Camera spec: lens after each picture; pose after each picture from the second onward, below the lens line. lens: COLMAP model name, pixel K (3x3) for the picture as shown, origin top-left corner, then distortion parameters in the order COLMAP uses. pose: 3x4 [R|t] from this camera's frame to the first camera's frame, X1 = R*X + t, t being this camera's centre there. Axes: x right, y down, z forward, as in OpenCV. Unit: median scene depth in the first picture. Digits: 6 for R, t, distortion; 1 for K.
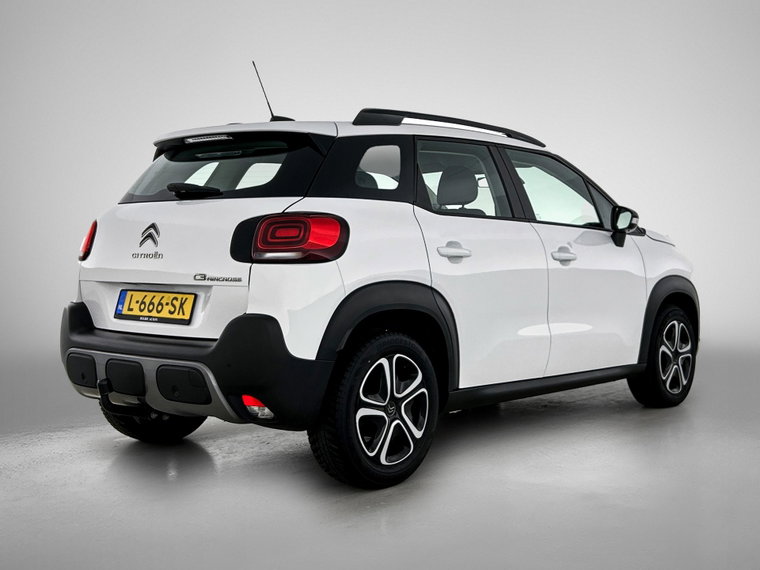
lens RADIAL K [[600.4, 0, 380.0], [0, 600.4, 285.0], [0, 0, 1]] dist [0.001026, -0.001628]
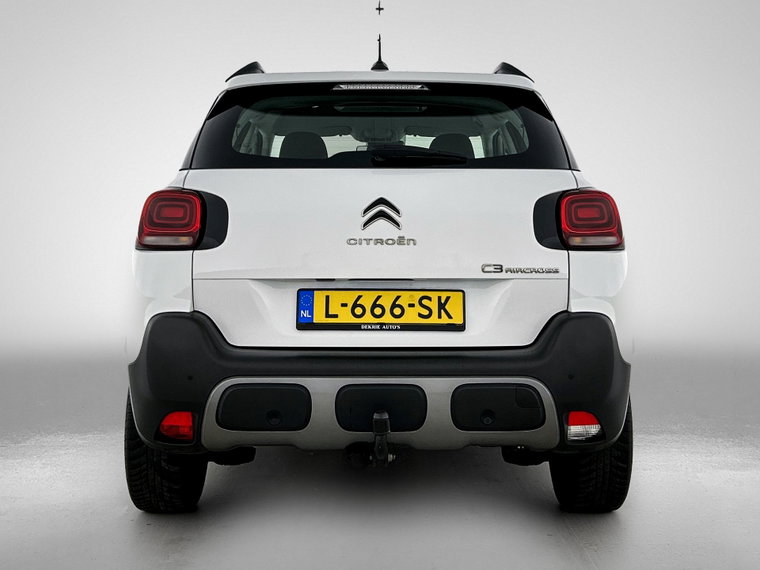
lens RADIAL K [[600.4, 0, 380.0], [0, 600.4, 285.0], [0, 0, 1]] dist [0.001026, -0.001628]
pose [[0.884886, -0.047124, 0.463419, -0.742791], [0.027585, 0.998425, 0.048854, -0.032182], [-0.464991, -0.030447, 0.884792, 0.353808]]
